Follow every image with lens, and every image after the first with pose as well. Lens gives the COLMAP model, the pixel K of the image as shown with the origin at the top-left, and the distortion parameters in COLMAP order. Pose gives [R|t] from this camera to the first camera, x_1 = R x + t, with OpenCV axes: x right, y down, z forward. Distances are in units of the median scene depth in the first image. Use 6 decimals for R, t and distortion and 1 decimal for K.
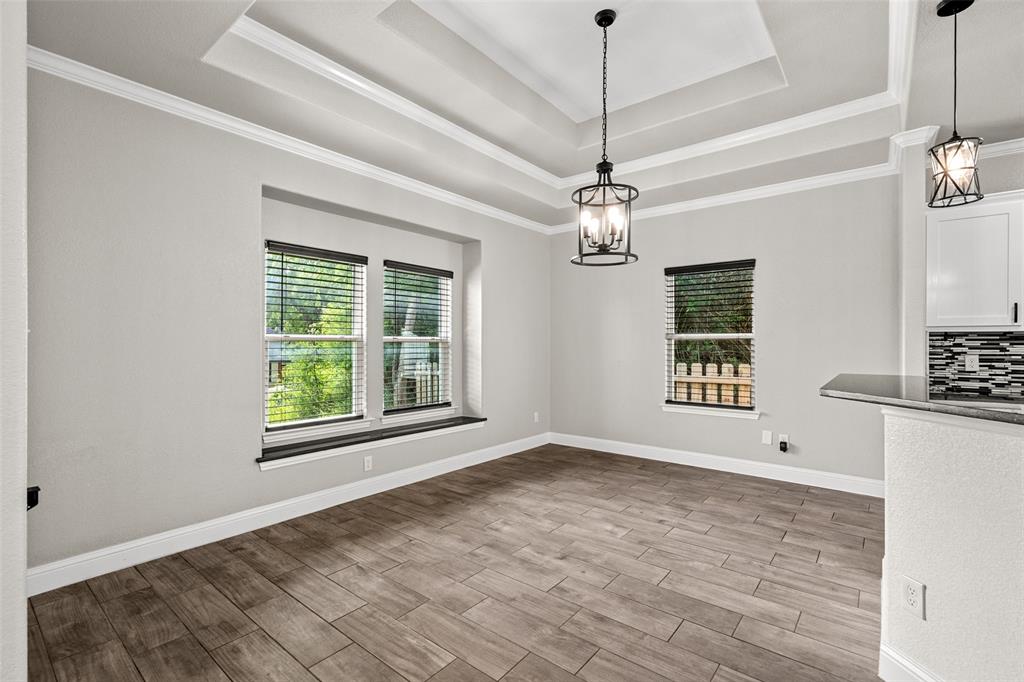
lens RADIAL K [[465.3, 0, 503.0], [0, 465.3, 346.0], [0, 0, 1]] dist [-0.007823, 0.002094]
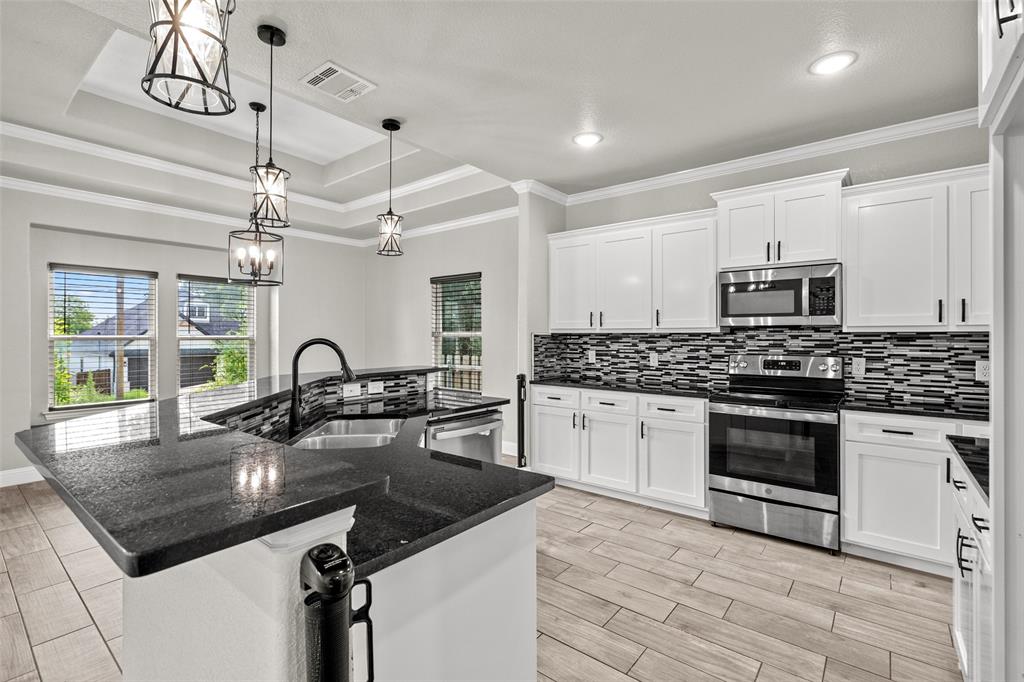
lens RADIAL K [[465.3, 0, 502.1], [0, 465.3, 338.5], [0, 0, 1]] dist [-0.007823, 0.002094]
pose [[0.999958, -0.002282, 0.008909, 0.764856], [0.002251, 0.999991, 0.003520, -0.020090], [-0.008917, -0.003499, 0.999954, -0.311232]]
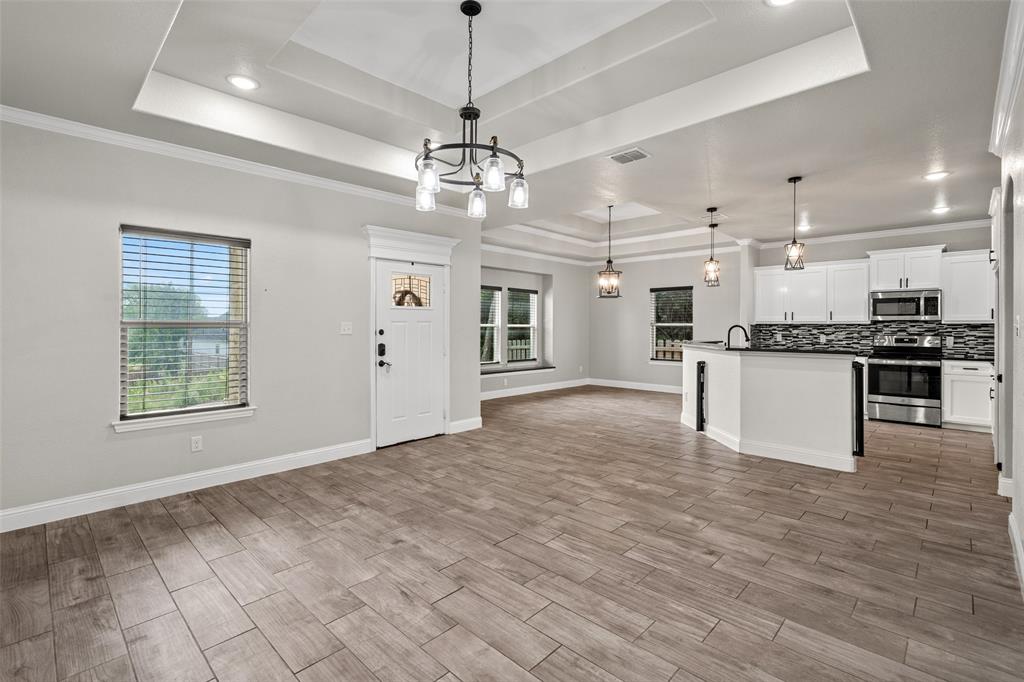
lens RADIAL K [[465.3, 0, 499.9], [0, 465.3, 330.8], [0, 0, 1]] dist [-0.007823, 0.002094]
pose [[0.996023, 0.002655, -0.089055, -0.135734], [-0.002335, 0.999990, 0.003695, -0.001919], [0.089064, -0.003472, 0.996020, -1.386409]]
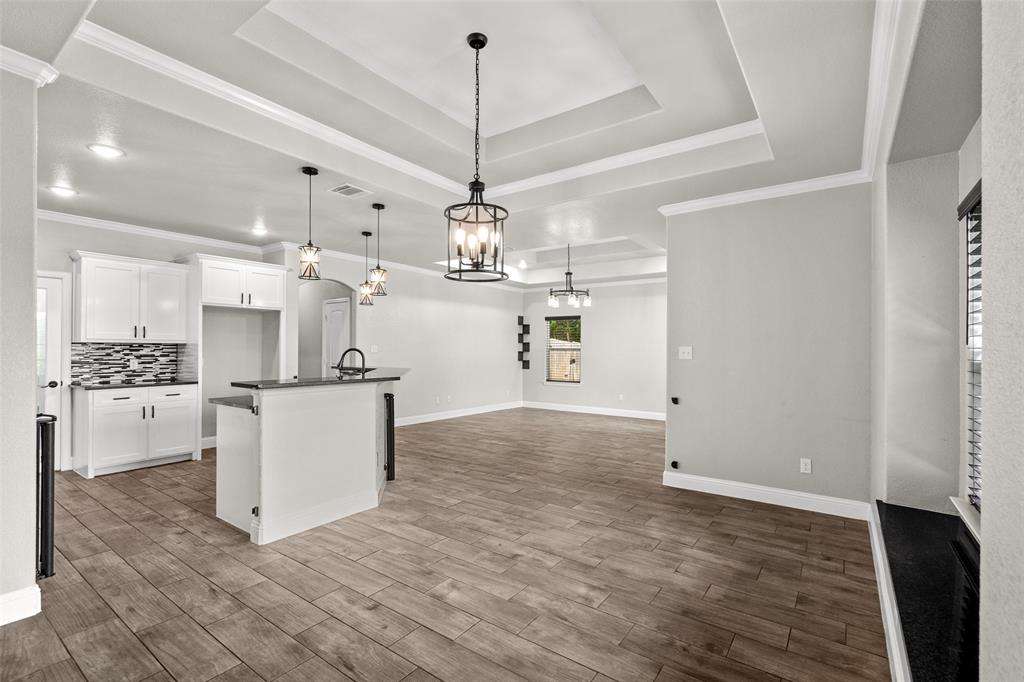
lens RADIAL K [[465.3, 0, 515.1], [0, 465.3, 345.8], [0, 0, 1]] dist [-0.007823, 0.002094]
pose [[-0.996713, -0.006653, -0.080743, 0.177904], [-0.006663, 0.999978, -0.000147, -0.026950], [0.080743, 0.000392, -0.996735, 1.674377]]
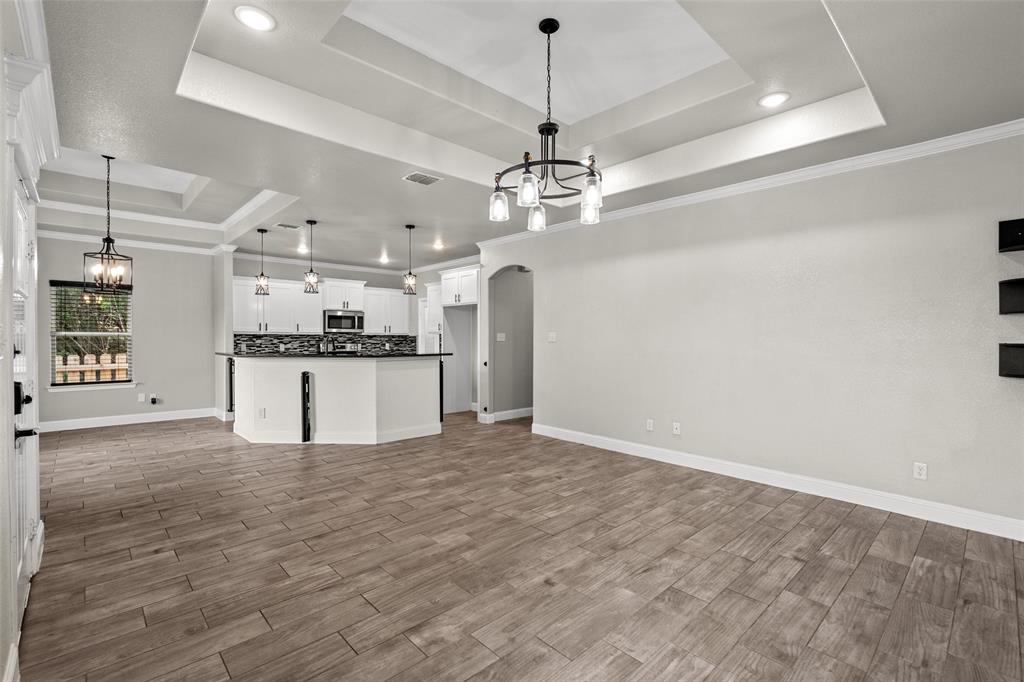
lens RADIAL K [[465.3, 0, 512.4], [0, 465.3, 345.0], [0, 0, 1]] dist [-0.007823, 0.002094]
pose [[0.128753, -0.015171, 0.991561, -1.105496], [0.004217, 0.999882, 0.014751, -0.004598], [-0.991668, 0.002282, 0.128801, -0.620947]]
